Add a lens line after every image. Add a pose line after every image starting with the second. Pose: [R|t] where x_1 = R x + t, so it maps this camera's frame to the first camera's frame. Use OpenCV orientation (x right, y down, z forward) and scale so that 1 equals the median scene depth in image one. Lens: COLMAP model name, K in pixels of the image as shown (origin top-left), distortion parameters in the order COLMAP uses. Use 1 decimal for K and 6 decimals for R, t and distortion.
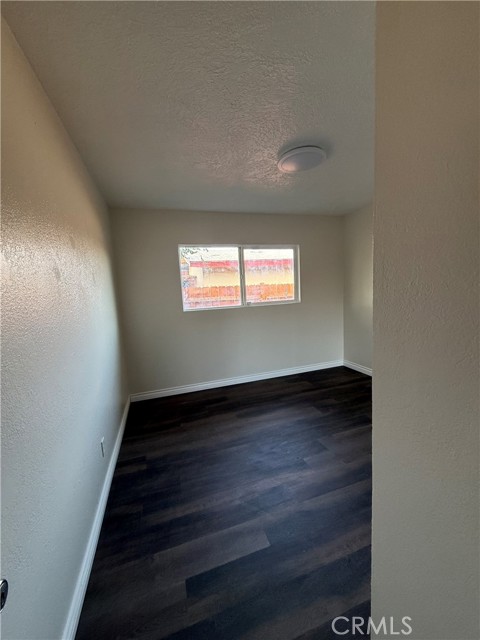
lens RADIAL K [[256.8, 0, 242.1], [0, 256.8, 320.8], [0, 0, 1]] dist [-0.000823, -0.000313]
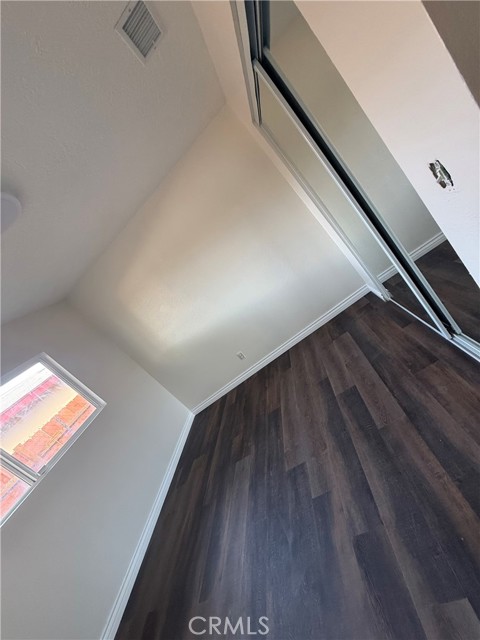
lens RADIAL K [[256.8, 0, 238.3], [0, 256.8, 318.7], [0, 0, 1]] dist [-0.000823, -0.000313]
pose [[0.363091, -0.503945, 0.783712, -0.105223], [0.736584, 0.670358, 0.089800, -0.027273], [-0.570622, 0.544664, 0.614599, 0.241414]]
